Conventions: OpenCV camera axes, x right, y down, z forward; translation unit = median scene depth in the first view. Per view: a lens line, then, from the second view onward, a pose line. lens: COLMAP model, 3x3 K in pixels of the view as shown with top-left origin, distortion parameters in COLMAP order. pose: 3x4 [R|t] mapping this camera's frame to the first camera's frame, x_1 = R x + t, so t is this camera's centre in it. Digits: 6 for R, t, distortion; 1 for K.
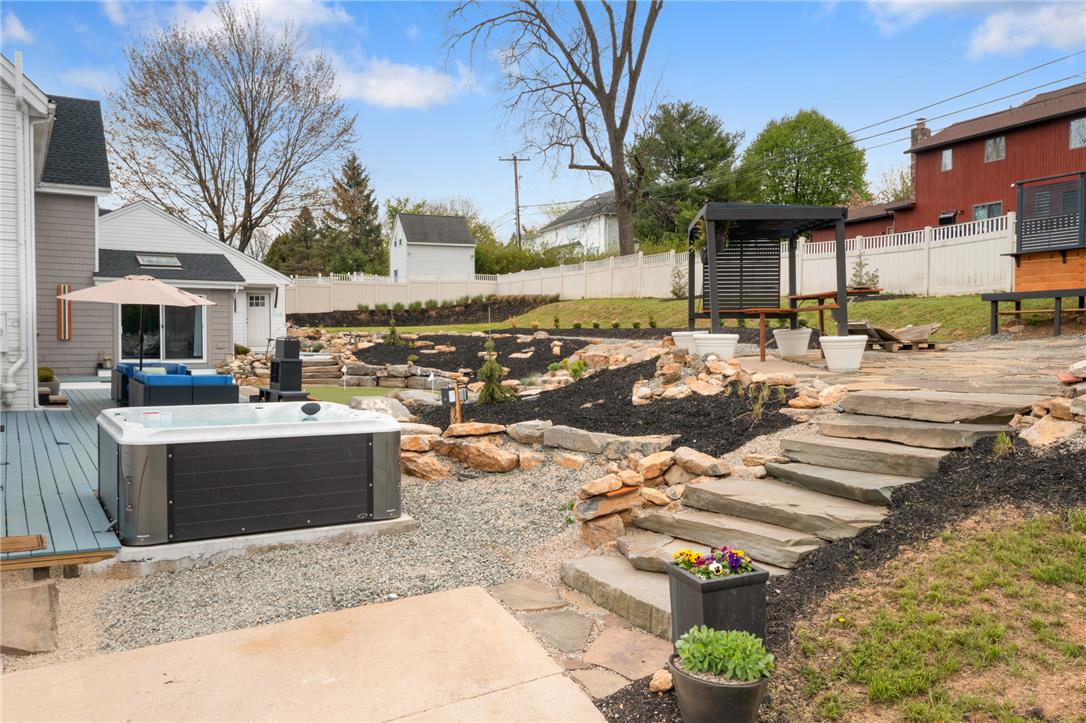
lens RADIAL K [[857.2, 0, 543.4], [0, 857.2, 359.8], [0, 0, 1]] dist [-0.005897, 0.007537]
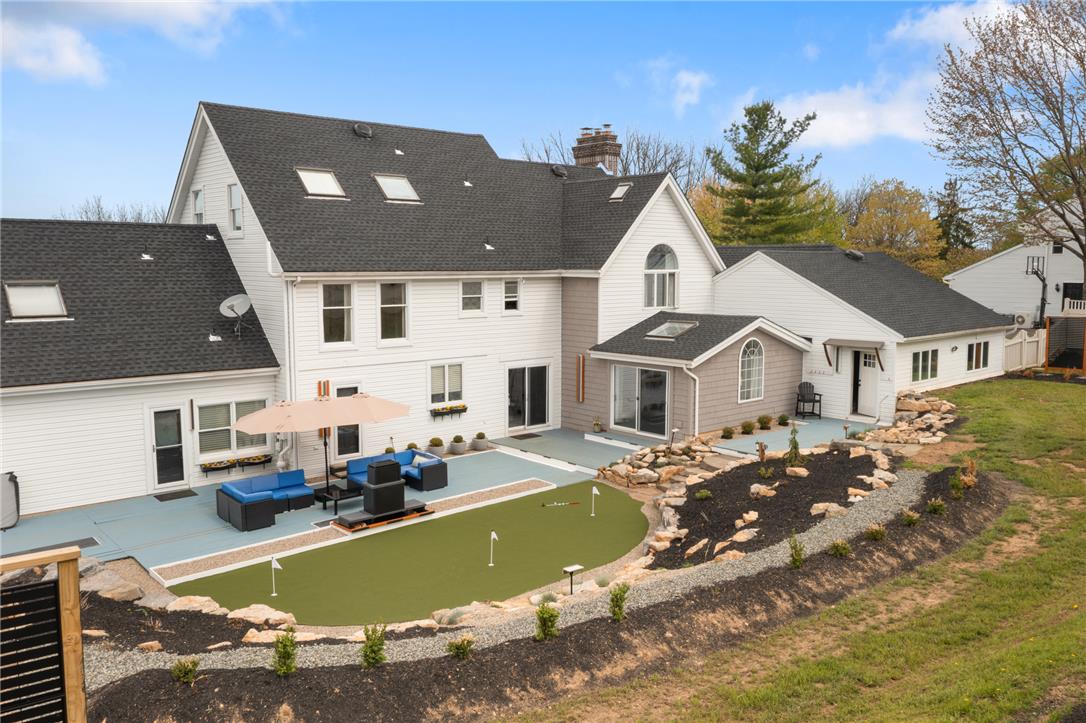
lens RADIAL K [[857.2, 0, 542.4], [0, 857.2, 357.5], [0, 0, 1]] dist [-0.005897, 0.007537]
pose [[0.157999, 0.105281, -0.981811, 0.291691], [-0.025065, 0.994407, 0.102598, -0.102729], [0.987121, 0.008399, 0.159754, 0.388228]]
